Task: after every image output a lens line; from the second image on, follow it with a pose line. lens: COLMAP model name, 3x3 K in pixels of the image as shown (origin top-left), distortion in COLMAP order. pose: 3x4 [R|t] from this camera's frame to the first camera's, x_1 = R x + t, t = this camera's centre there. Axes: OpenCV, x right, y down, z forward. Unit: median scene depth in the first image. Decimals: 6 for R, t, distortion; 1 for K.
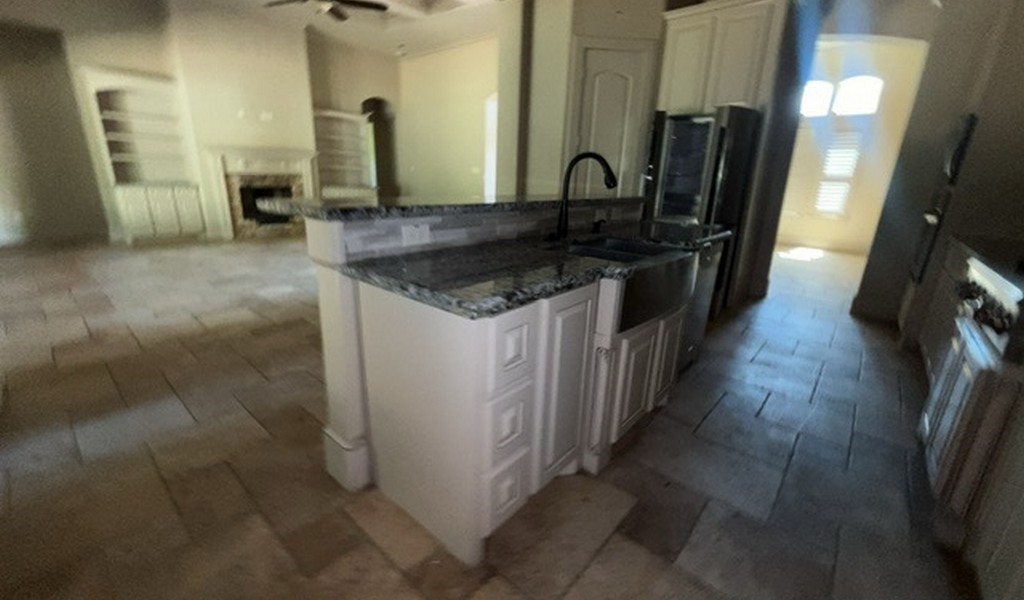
lens RADIAL K [[412.7, 0, 509.6], [0, 412.7, 301.9], [0, 0, 1]] dist [0.001500, 0.000169]
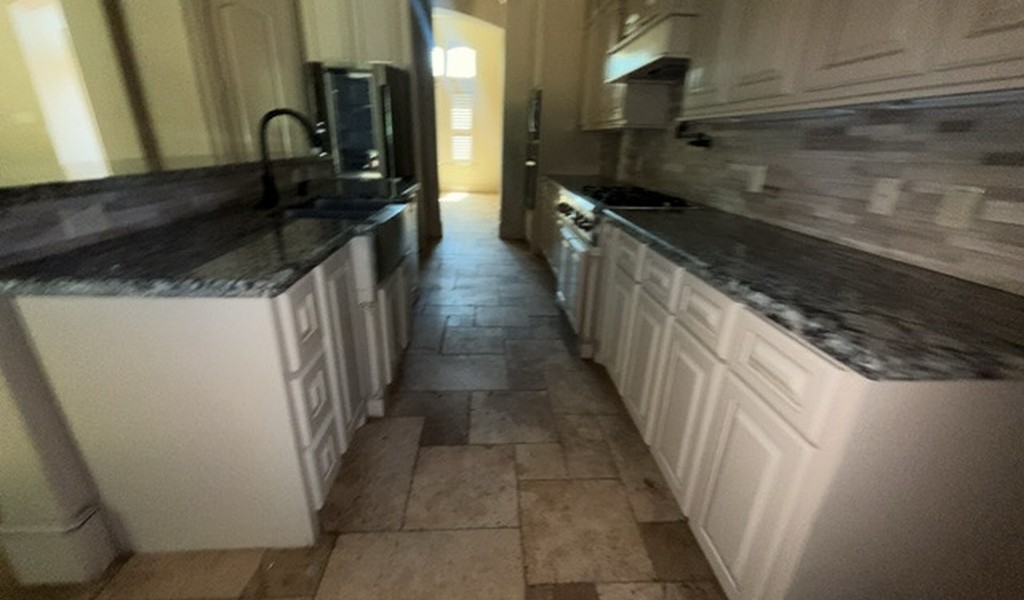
lens RADIAL K [[412.7, 0, 509.6], [0, 412.7, 301.9], [0, 0, 1]] dist [0.001500, 0.000169]
pose [[0.713492, -0.264805, 0.648697, -0.170541], [0.195870, 0.964302, 0.178203, -0.005263], [-0.672729, -0.000086, 0.739889, -0.040253]]
